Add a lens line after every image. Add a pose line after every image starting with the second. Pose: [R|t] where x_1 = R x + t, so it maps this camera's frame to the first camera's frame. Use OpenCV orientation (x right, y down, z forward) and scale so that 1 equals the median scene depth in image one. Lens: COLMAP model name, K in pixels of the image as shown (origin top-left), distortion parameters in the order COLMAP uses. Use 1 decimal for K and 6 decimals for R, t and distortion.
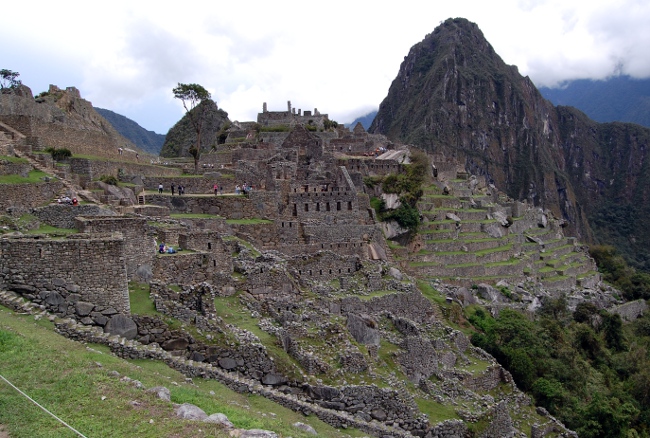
lens RADIAL K [[548.4, 0, 347.6], [0, 548.4, 217.1], [0, 0, 1]] dist [-0.089461, 0.000910]
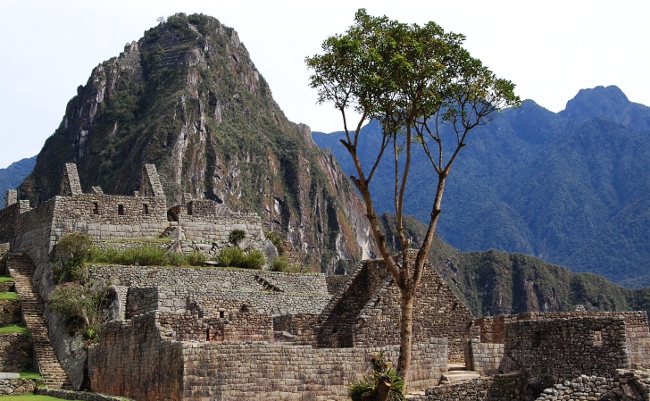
lens RADIAL K [[1177.6, 0, 325.0], [0, 1177.6, 200.5], [0, 0, 1]] dist [-0.049514, -0.030161]
pose [[0.928204, 0.060587, 0.367106, -0.061579], [0.014309, 0.980110, -0.197938, -0.014748], [-0.371797, 0.188979, 0.908875, 0.088675]]
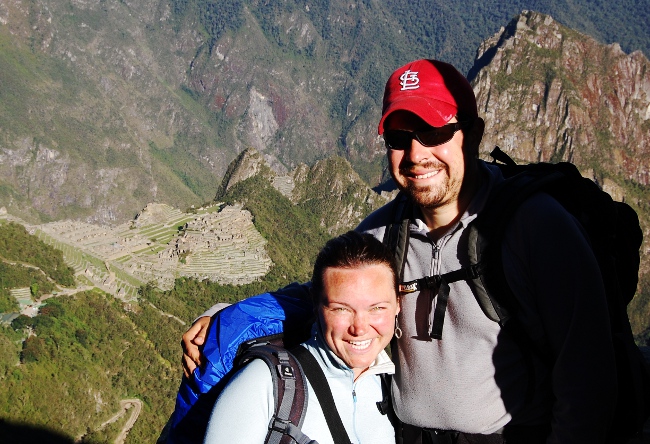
lens RADIAL K [[1374.0, 0, 325.0], [0, 1374.0, 222.0], [0, 0, 1]] dist [0.006088, 0.009780]
pose [[0.859277, 0.102397, -0.501156, 1.416815], [-0.017762, 0.985141, 0.170829, -0.475599], [0.511202, -0.137888, 0.848328, -1.726415]]
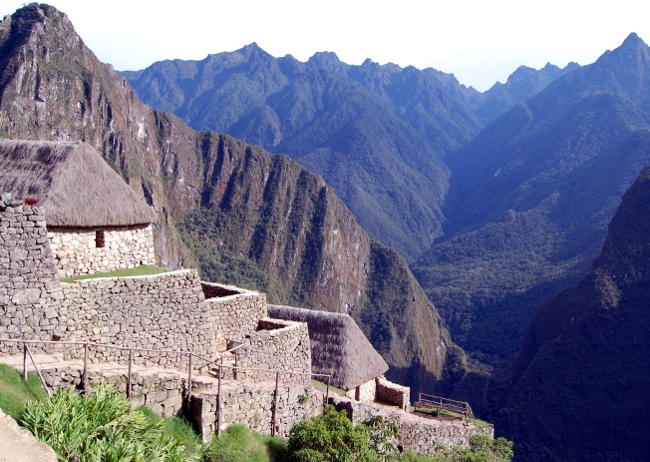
lens RADIAL K [[585.4, 0, 363.4], [0, 585.4, 244.1], [0, 0, 1]] dist [-0.075273, 0.024611]
pose [[0.787182, -0.000722, 0.616720, 0.039912], [-0.028963, 0.998853, 0.038137, -0.011614], [-0.616040, -0.047883, 0.786258, -0.142001]]
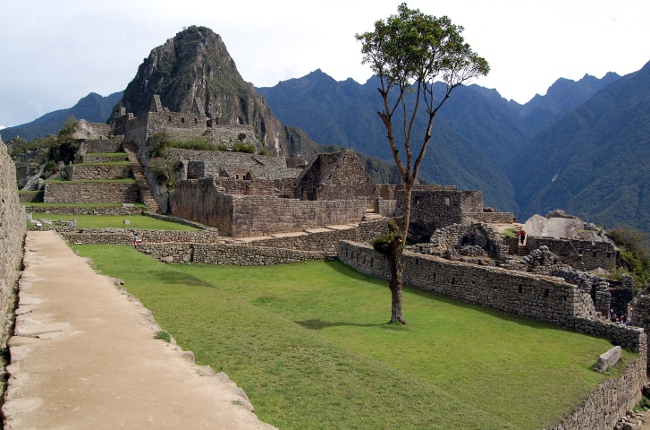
lens RADIAL K [[520.6, 0, 325.0], [0, 520.6, 215.0], [0, 0, 1]] dist [-0.074483, 0.002184]
pose [[0.868301, 0.019137, 0.495669, -0.063219], [-0.011516, 0.999764, -0.018427, -0.018149], [-0.495905, 0.010292, 0.868316, 0.105996]]
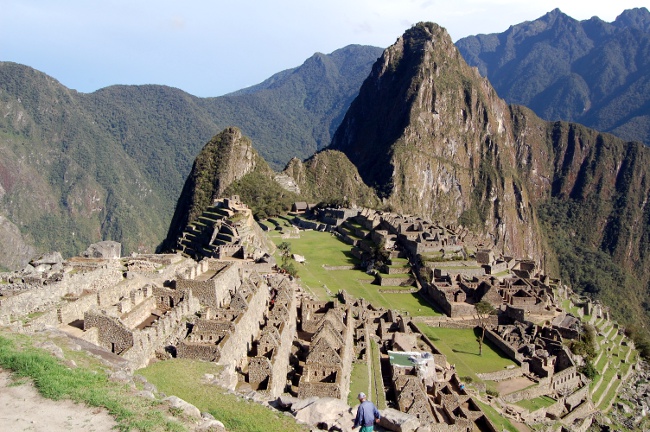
lens RADIAL K [[565.8, 0, 325.0], [0, 565.8, 216.0], [0, 0, 1]] dist [-0.106319, 0.049700]
pose [[0.992979, 0.017840, 0.116937, -0.130233], [-0.026739, 0.996827, 0.074976, -0.083596], [-0.115229, -0.077576, 0.990305, -0.078638]]
